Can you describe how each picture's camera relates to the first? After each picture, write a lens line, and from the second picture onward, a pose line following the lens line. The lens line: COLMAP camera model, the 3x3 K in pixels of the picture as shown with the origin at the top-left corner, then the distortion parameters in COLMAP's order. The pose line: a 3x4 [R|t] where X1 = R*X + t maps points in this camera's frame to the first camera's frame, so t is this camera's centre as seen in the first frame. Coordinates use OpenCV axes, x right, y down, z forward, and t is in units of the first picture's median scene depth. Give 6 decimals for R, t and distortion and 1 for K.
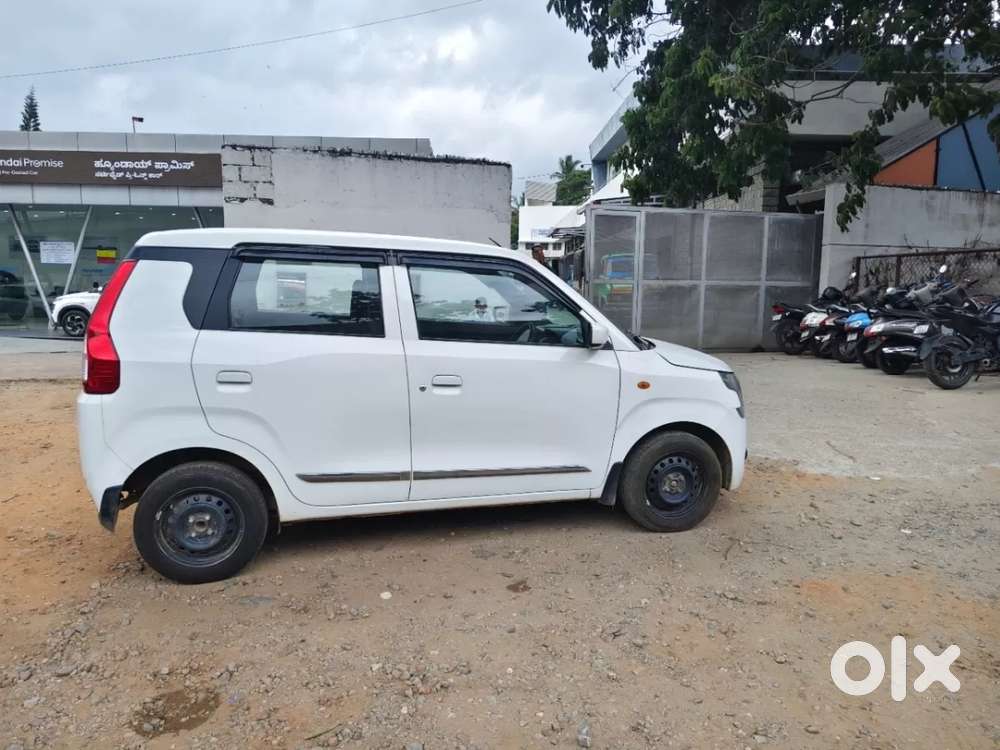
lens RADIAL K [[690.6, 0, 487.8], [0, 690.6, 376.8], [0, 0, 1]] dist [0.034447, -0.031721]
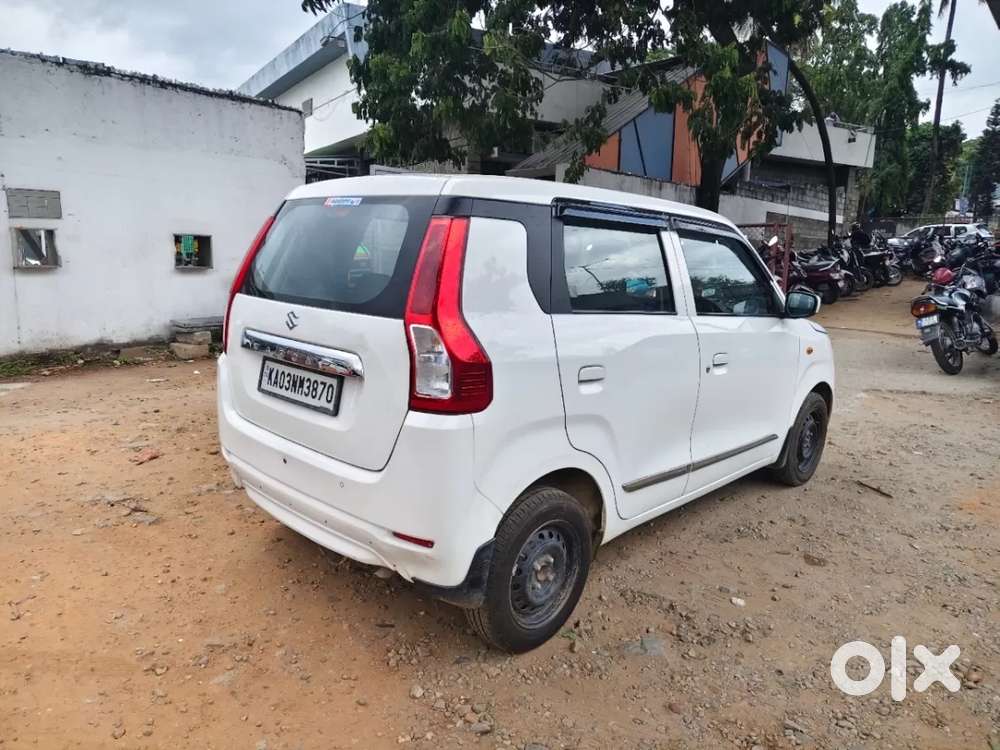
lens RADIAL K [[700.9, 0, 478.4], [0, 700.9, 378.0], [0, 0, 1]] dist [0.003743, -0.002631]
pose [[0.847107, -0.083995, 0.524742, -0.750062], [0.058216, 0.996155, 0.065474, -0.044885], [-0.528224, -0.024915, 0.848740, 0.341664]]
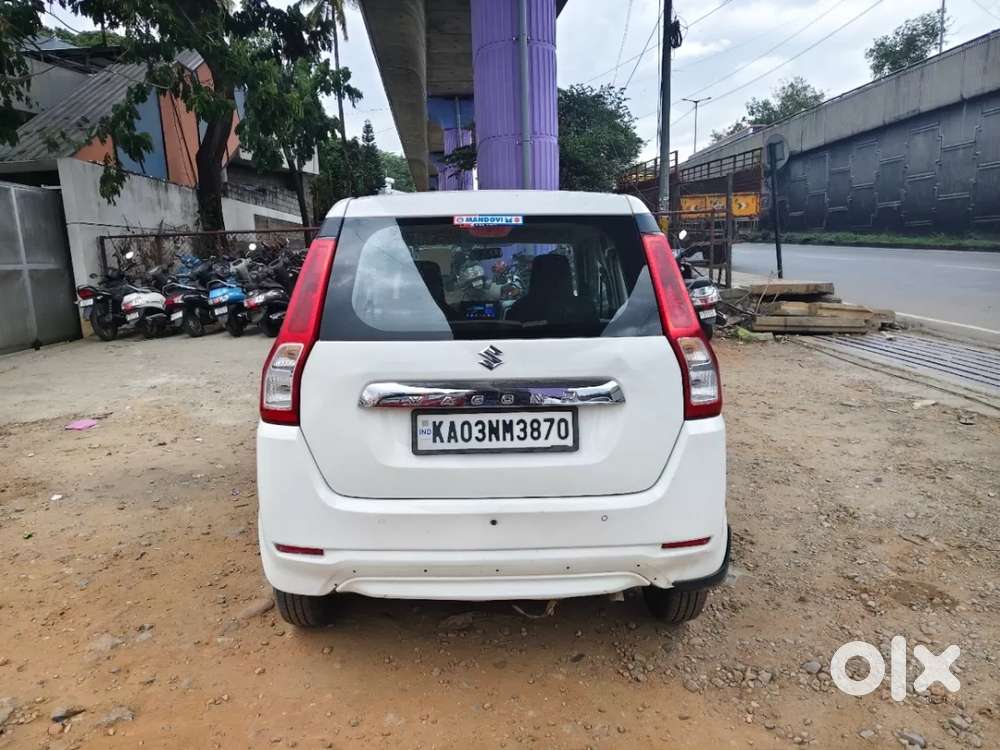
lens RADIAL K [[690.6, 0, 487.8], [0, 690.6, 376.8], [0, 0, 1]] dist [0.034447, -0.031721]
pose [[0.208966, -0.190797, 0.959130, -1.089990], [0.166880, 0.973354, 0.157268, -0.140616], [-0.963579, 0.127196, 0.235238, 0.871695]]
